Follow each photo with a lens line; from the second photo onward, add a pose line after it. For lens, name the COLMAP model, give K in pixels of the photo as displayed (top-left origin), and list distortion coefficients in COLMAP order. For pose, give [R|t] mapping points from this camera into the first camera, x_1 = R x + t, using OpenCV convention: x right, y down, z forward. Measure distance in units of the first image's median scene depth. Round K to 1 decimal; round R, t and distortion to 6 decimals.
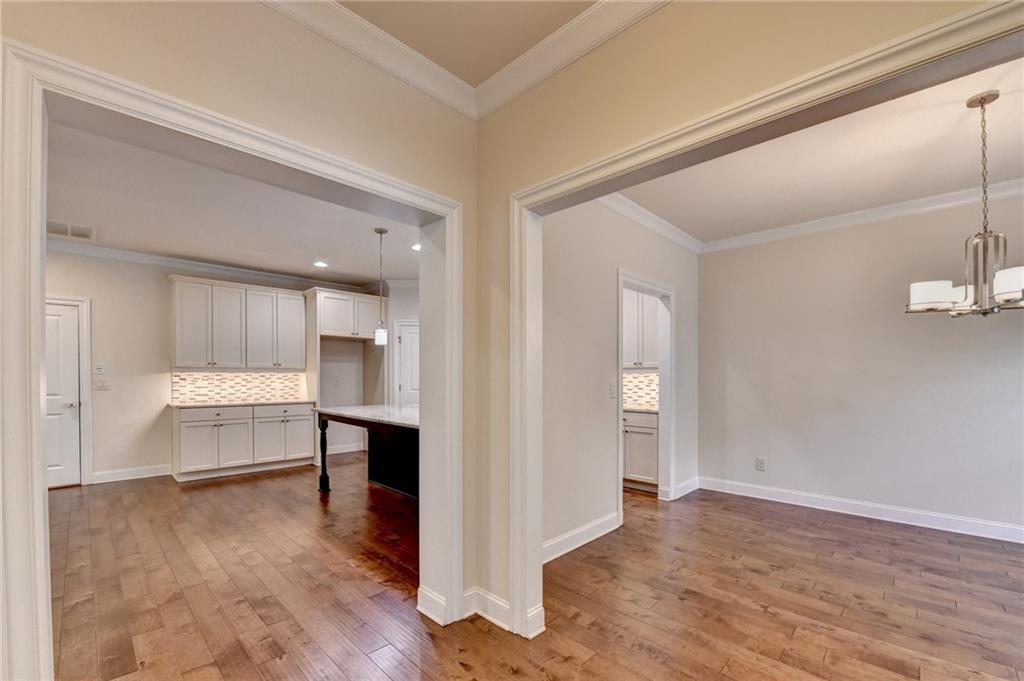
lens RADIAL K [[420.8, 0, 510.5], [0, 420.8, 375.8], [0, 0, 1]] dist [-0.000276, -0.002812]
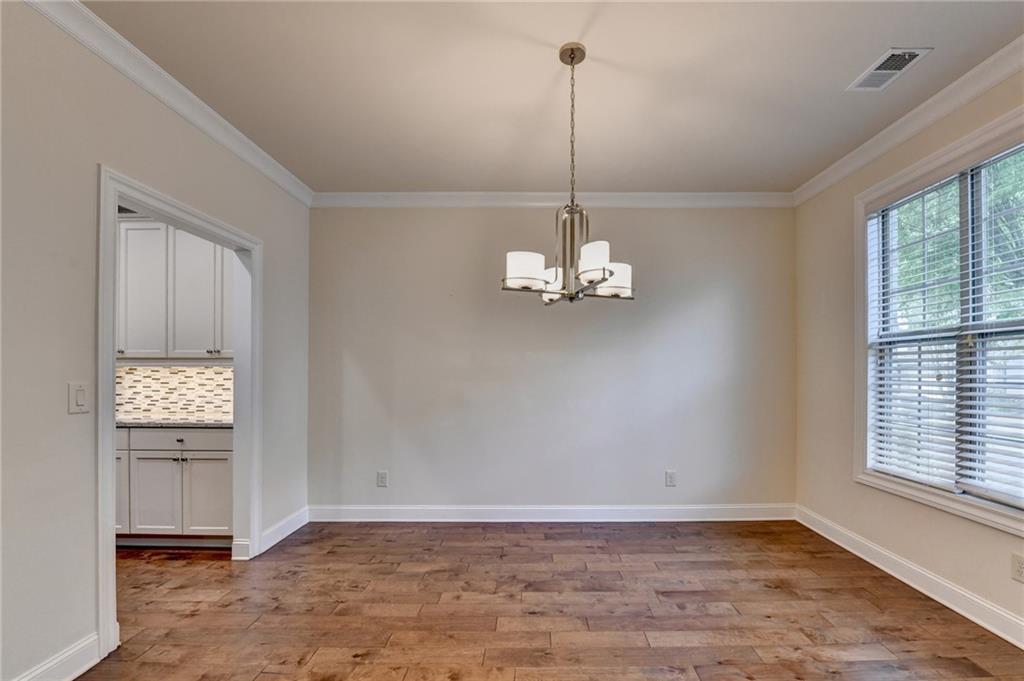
lens RADIAL K [[419.6, 0, 515.9], [0, 419.6, 366.7], [0, 0, 1]] dist [-0.000409, -0.000194]
pose [[0.743770, 0.003555, 0.668426, 0.294453], [0.003910, 0.999946, -0.009669, 0.004053], [-0.668424, 0.009804, 0.743716, 0.271070]]
